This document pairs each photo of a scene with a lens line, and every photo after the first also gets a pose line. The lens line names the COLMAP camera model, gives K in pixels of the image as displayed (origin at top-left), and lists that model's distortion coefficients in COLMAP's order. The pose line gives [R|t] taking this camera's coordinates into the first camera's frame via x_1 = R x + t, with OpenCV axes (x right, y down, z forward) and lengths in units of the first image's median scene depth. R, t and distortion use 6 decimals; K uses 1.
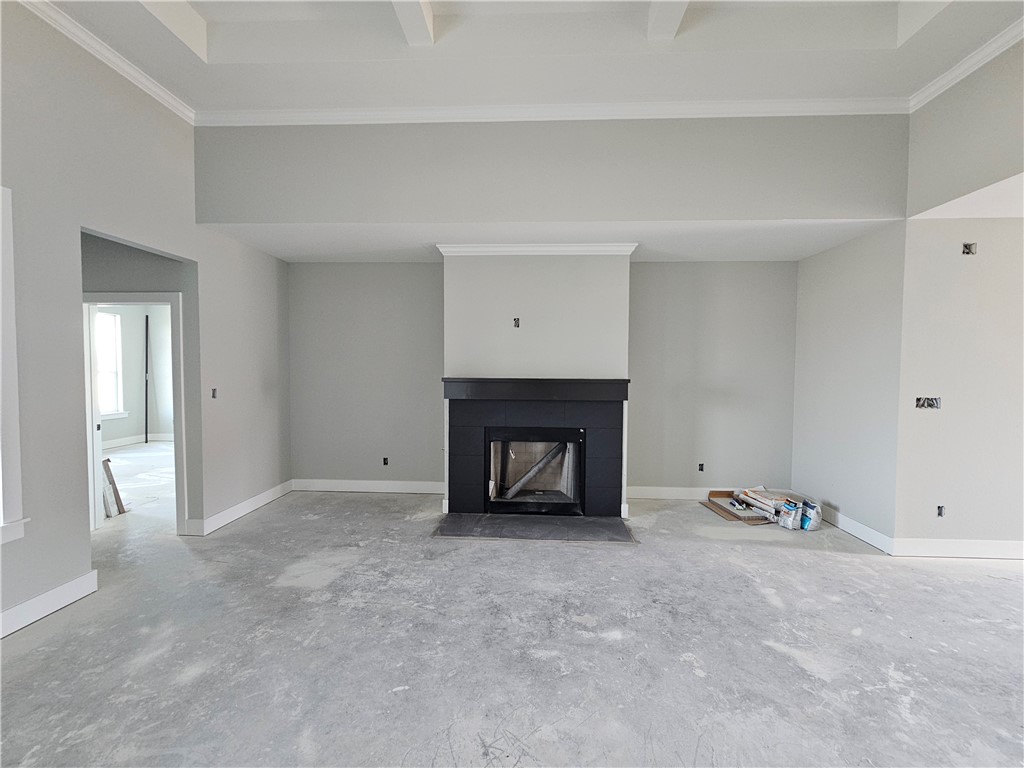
lens RADIAL K [[418.0, 0, 512.0], [0, 418.0, 384.0], [0, 0, 1]] dist [0.001693, 0.000220]
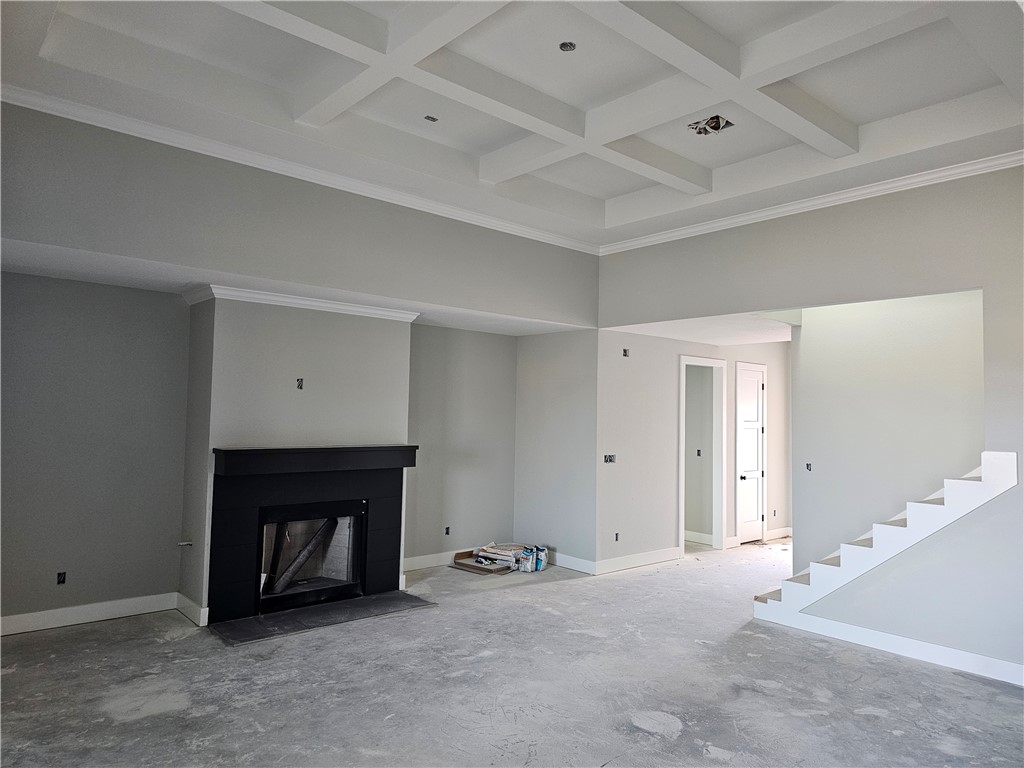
lens RADIAL K [[679.8, 0, 512.0], [0, 679.8, 384.0], [0, 0, 1]] dist [0.062213, -0.059422]
pose [[0.722269, 0.038039, 0.690566, -0.705842], [0.012838, 0.997577, -0.068378, -0.045577], [-0.691493, 0.058253, 0.720030, -0.365498]]
